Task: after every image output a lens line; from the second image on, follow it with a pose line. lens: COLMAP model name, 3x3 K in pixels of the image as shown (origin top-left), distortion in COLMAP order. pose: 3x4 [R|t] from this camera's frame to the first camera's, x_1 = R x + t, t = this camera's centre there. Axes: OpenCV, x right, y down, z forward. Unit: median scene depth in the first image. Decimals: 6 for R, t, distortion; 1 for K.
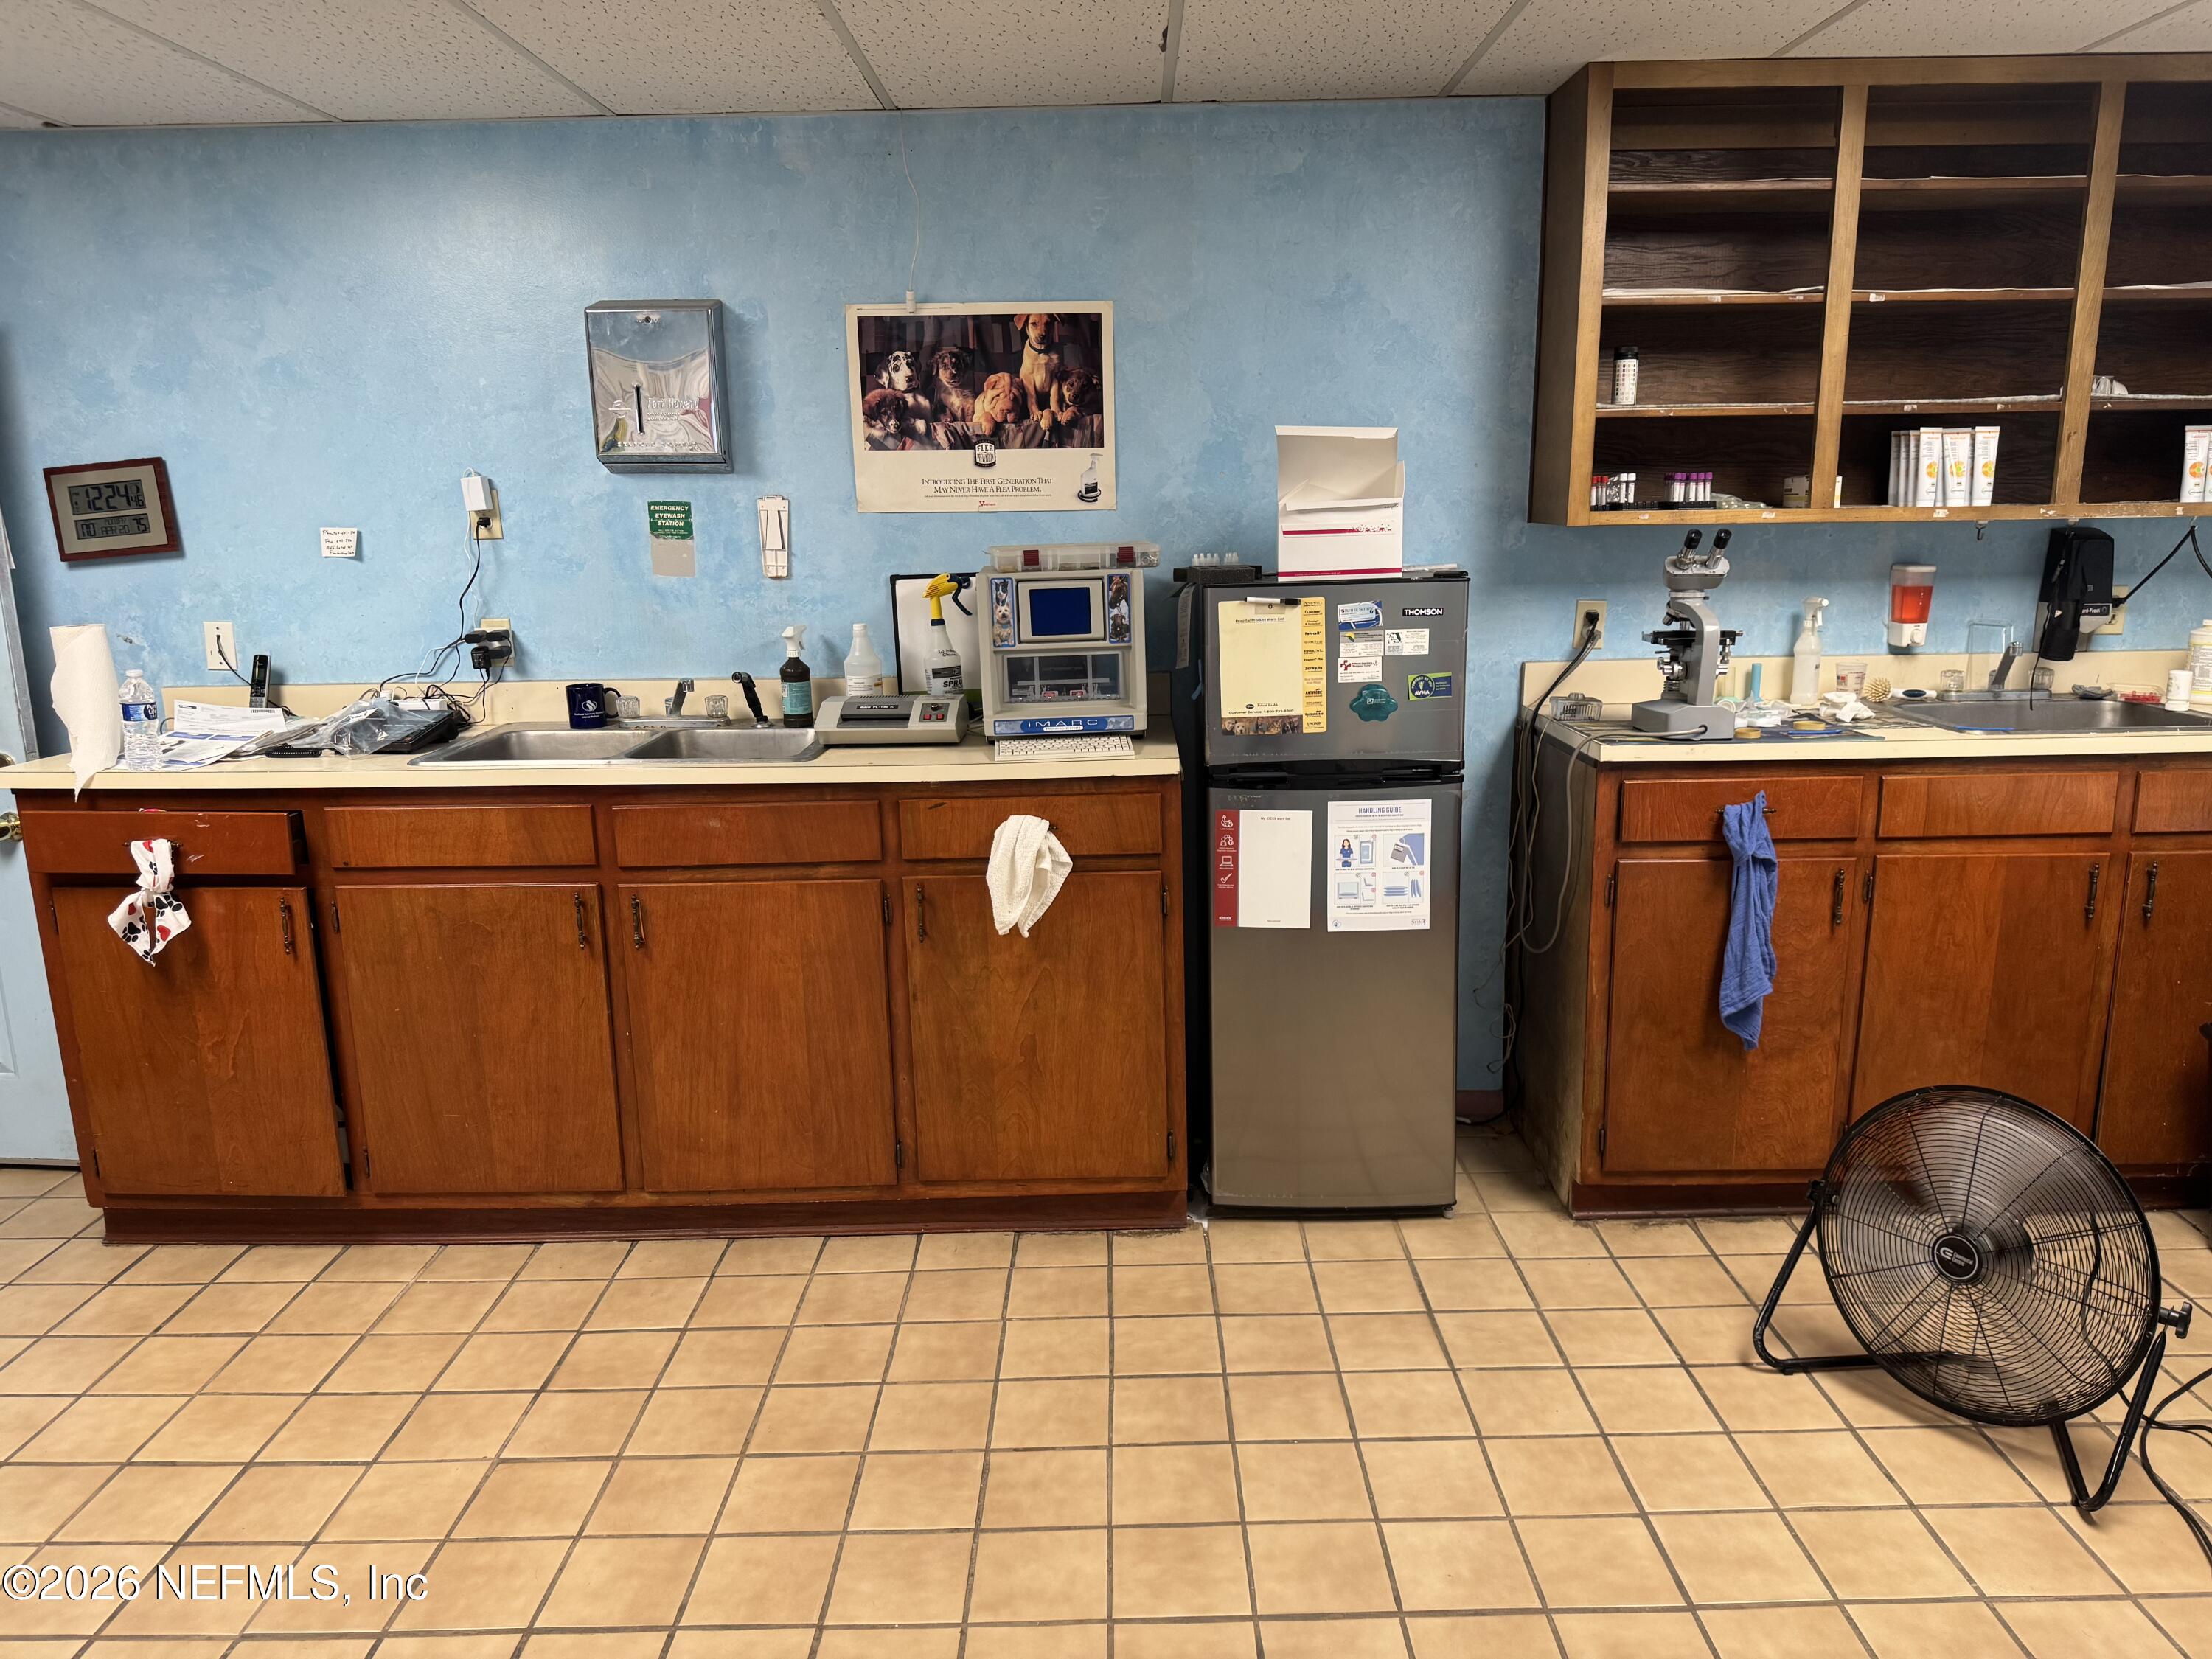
lens RADIAL K [[1527.8, 0, 1116.2], [0, 1527.8, 836.6], [0, 0, 1]] dist [0.151601, -0.323483]
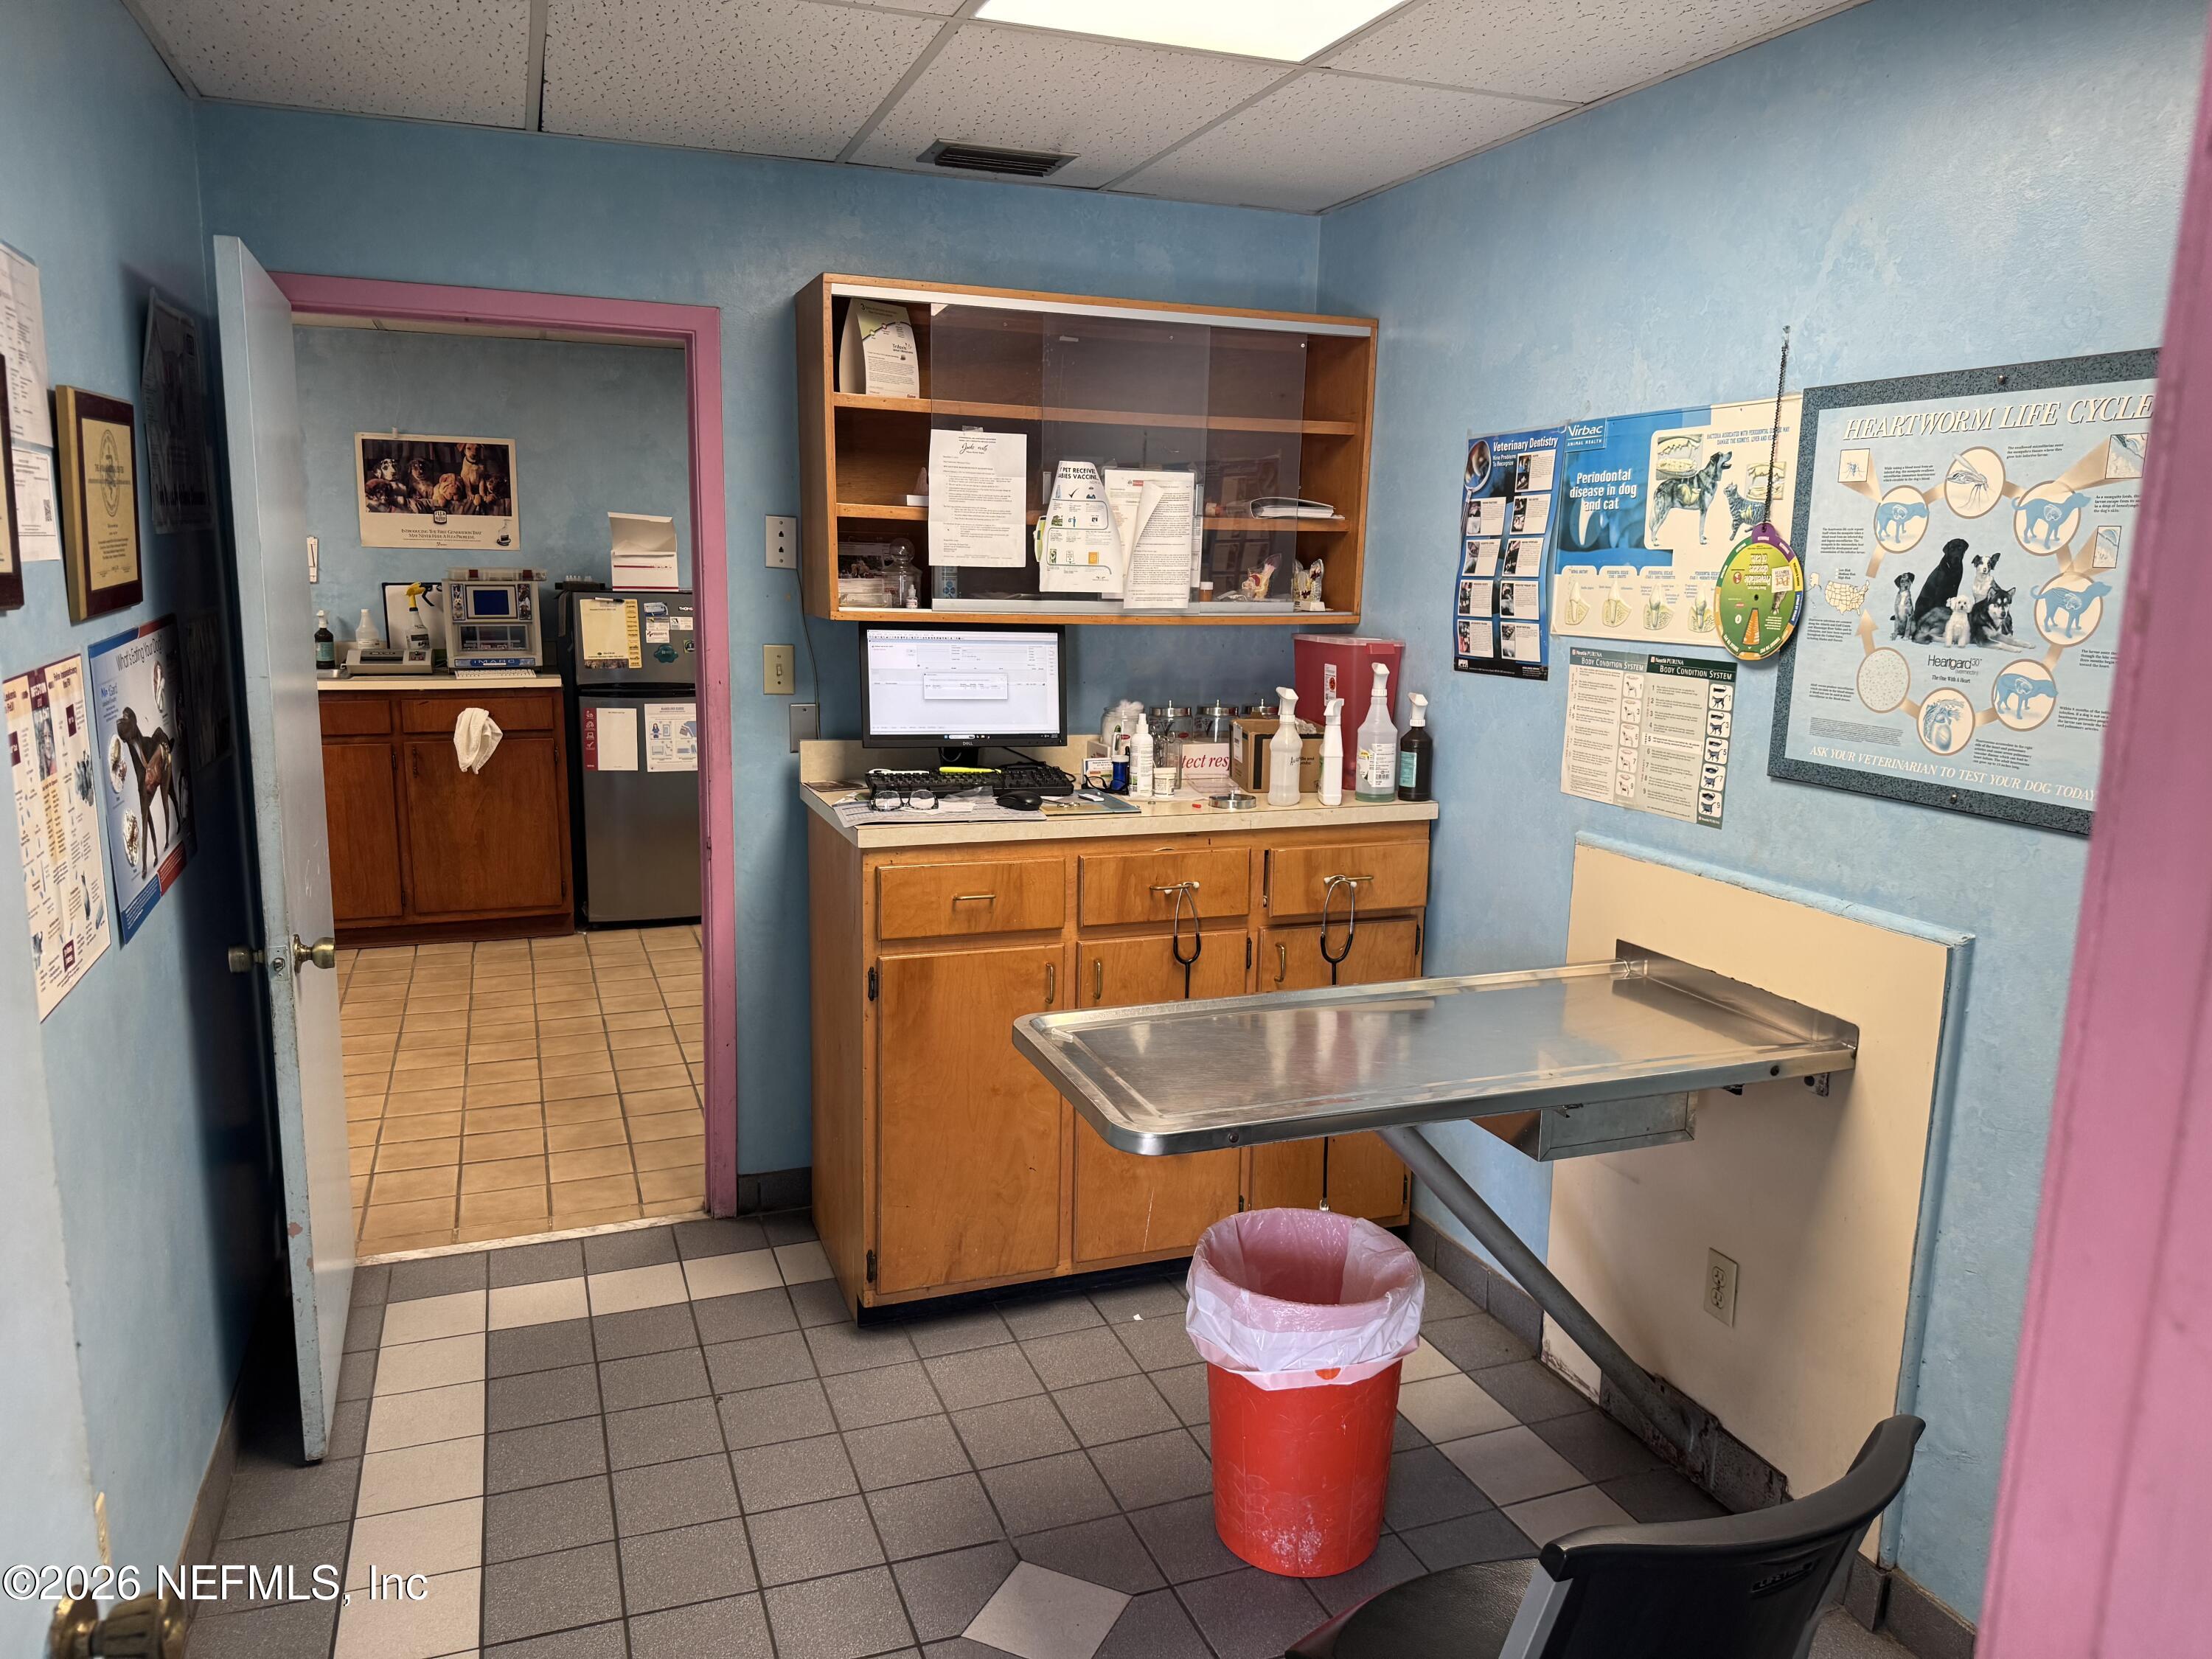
lens RADIAL K [[1527.8, 0, 1116.2], [0, 1527.8, 836.6], [0, 0, 1]] dist [0.151601, -0.323483]
pose [[0.931982, -0.027924, 0.361426, -0.017981], [0.039726, 0.998891, -0.025264, 0.213506], [-0.360320, 0.037904, 0.932058, -1.019422]]
